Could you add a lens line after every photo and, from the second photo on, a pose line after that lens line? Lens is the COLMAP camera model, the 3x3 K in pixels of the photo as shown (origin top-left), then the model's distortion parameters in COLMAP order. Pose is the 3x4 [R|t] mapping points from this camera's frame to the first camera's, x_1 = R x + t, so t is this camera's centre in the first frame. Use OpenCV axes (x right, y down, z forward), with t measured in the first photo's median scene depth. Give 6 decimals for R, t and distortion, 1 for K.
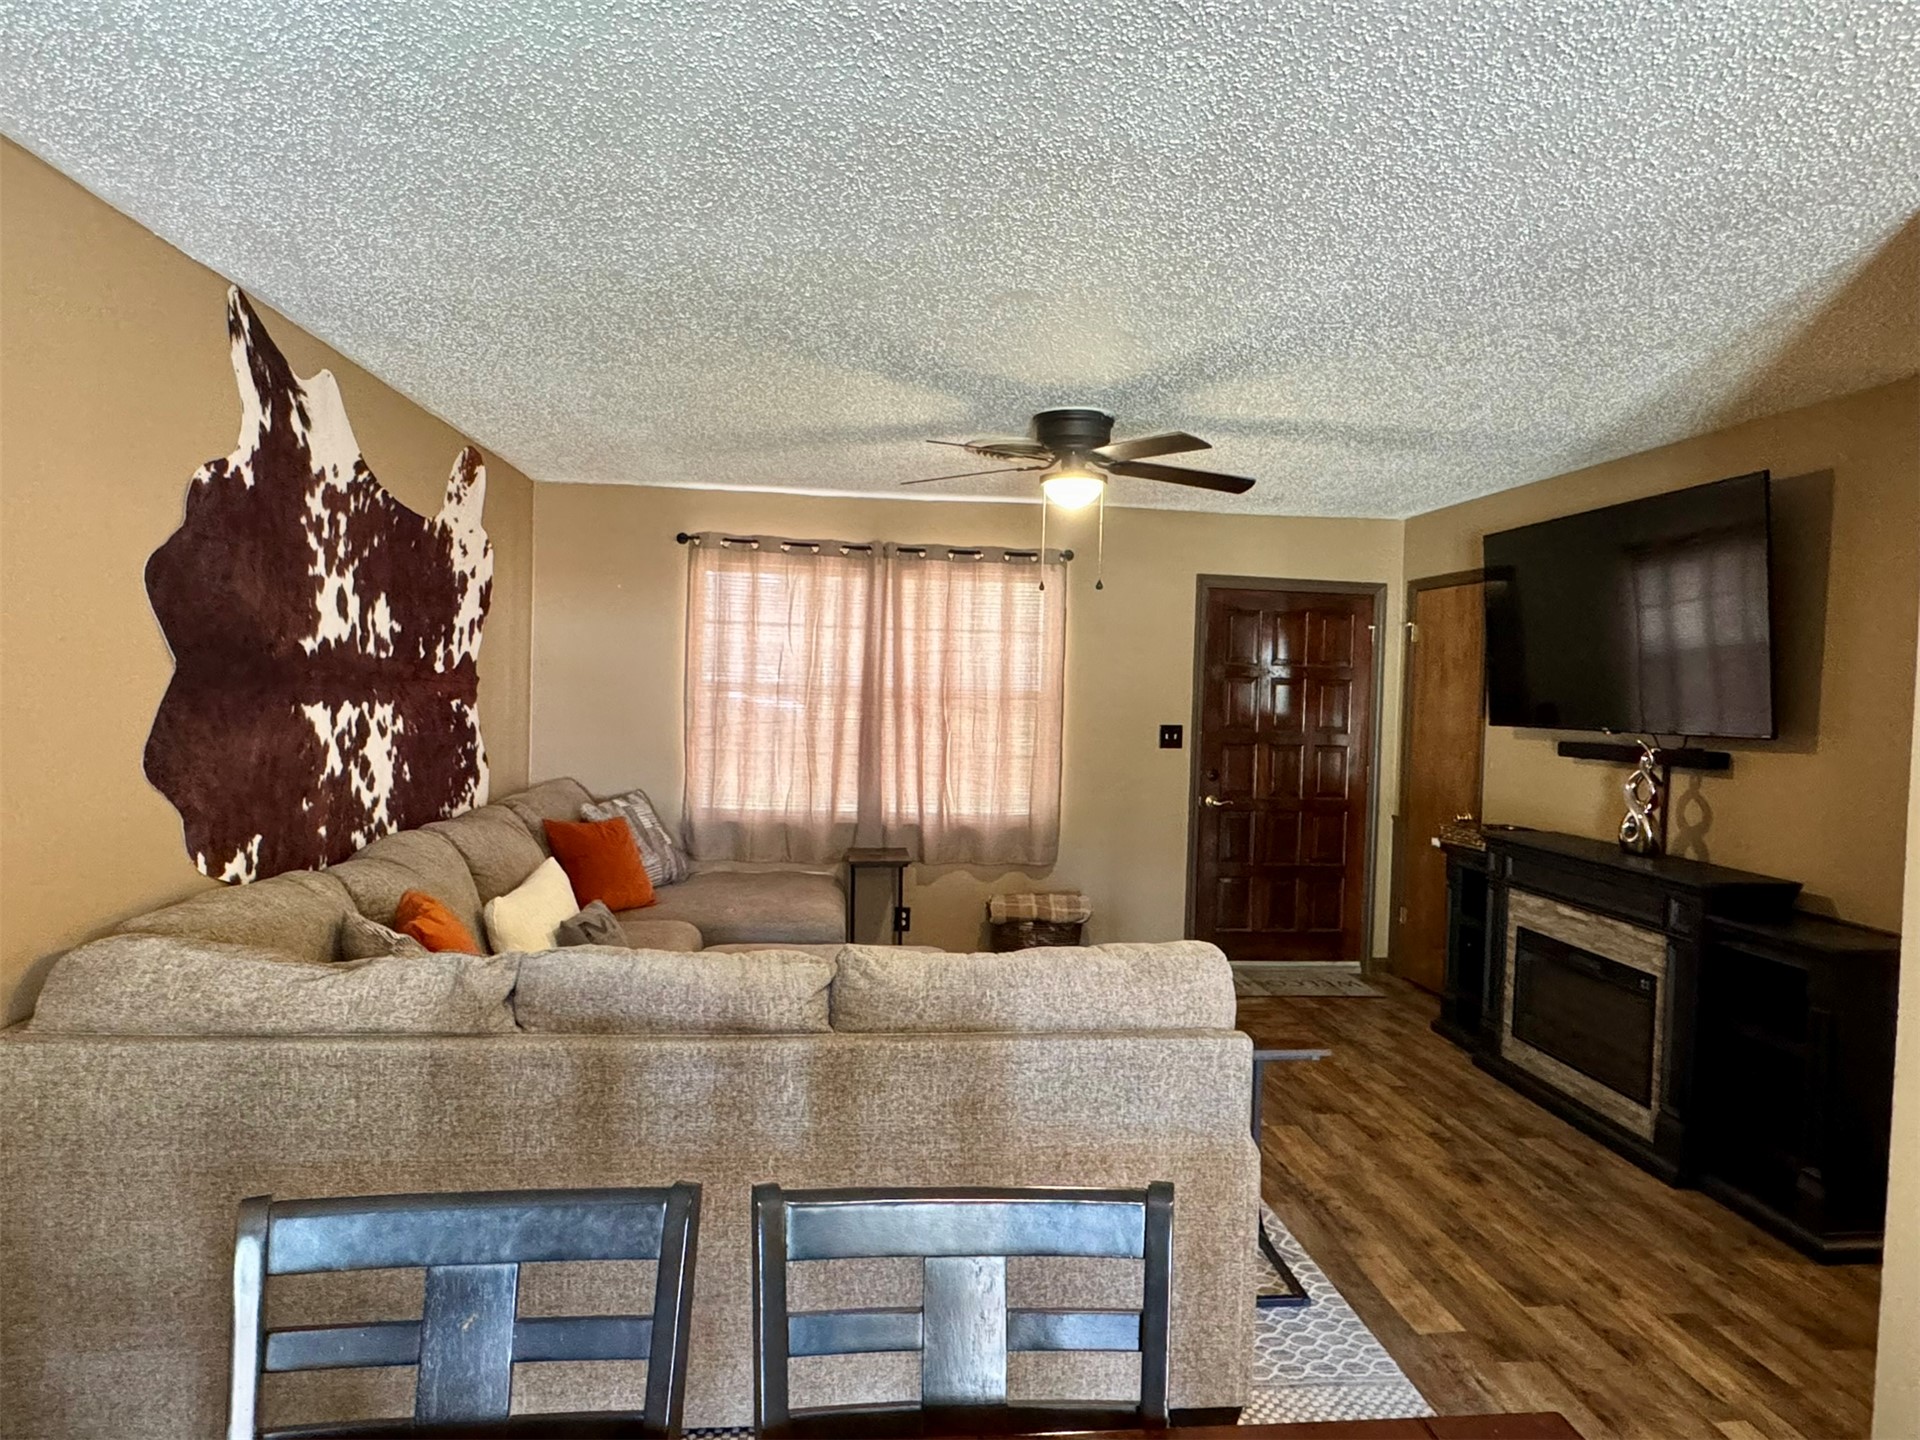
lens RADIAL K [[1112.0, 0, 957.3], [0, 1112.0, 720.7], [0, 0, 1]] dist [-0.003124, 0.000636]
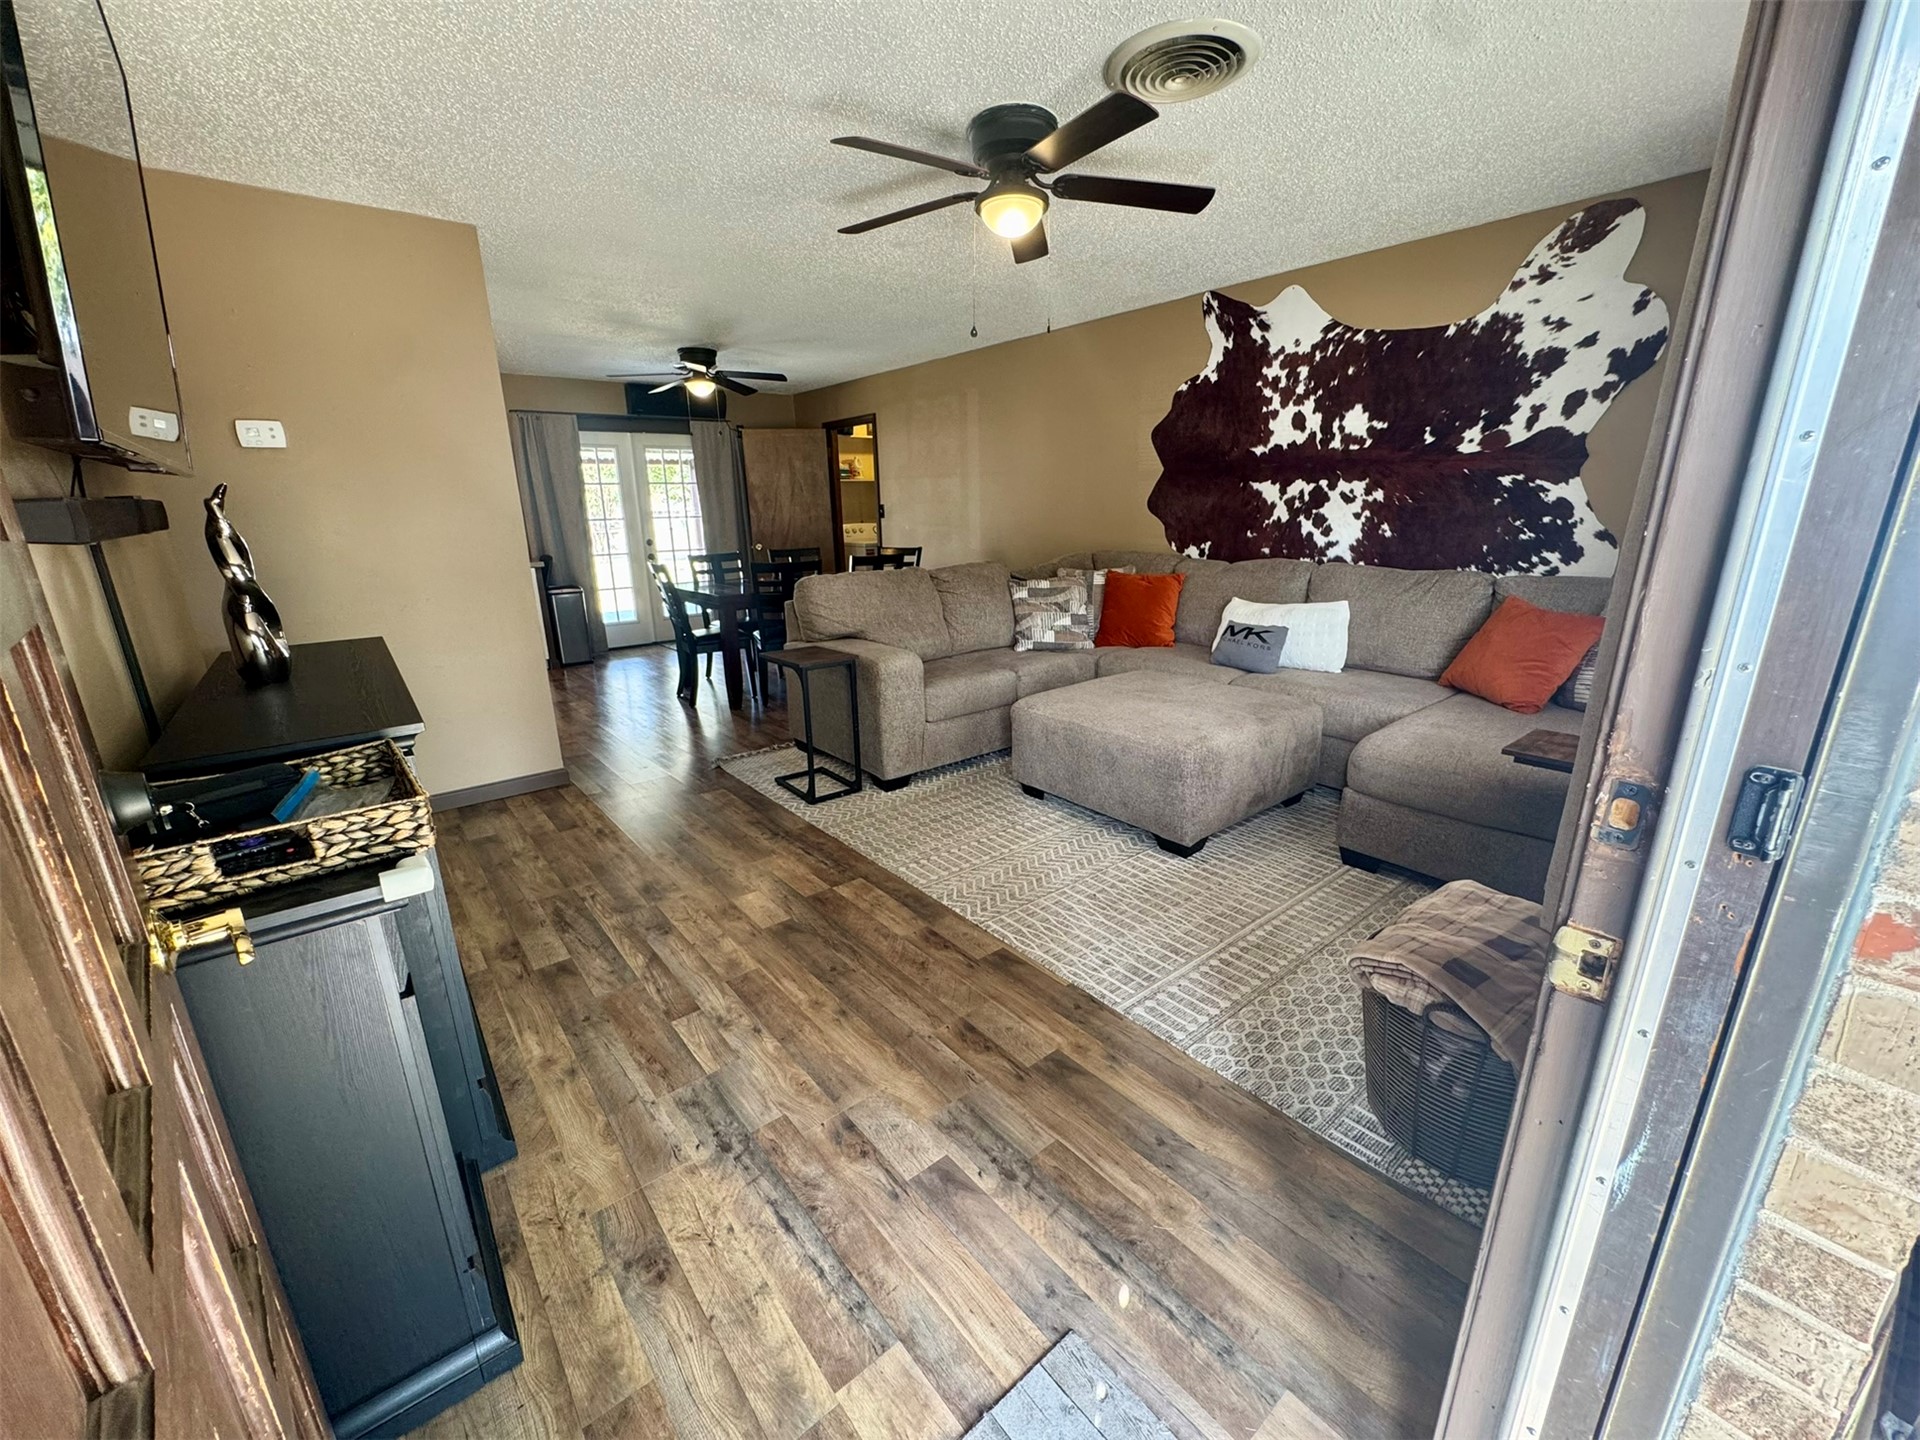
lens RADIAL K [[769.2, 0, 960.0], [0, 769.2, 720.6], [0, 0, 1]] dist [-0.005207, 0.000381]
pose [[-0.834420, 0.137958, -0.533583, 0.582433], [-0.023897, 0.958196, 0.285113, 0.013687], [0.550610, 0.250656, -0.796241, 1.720967]]
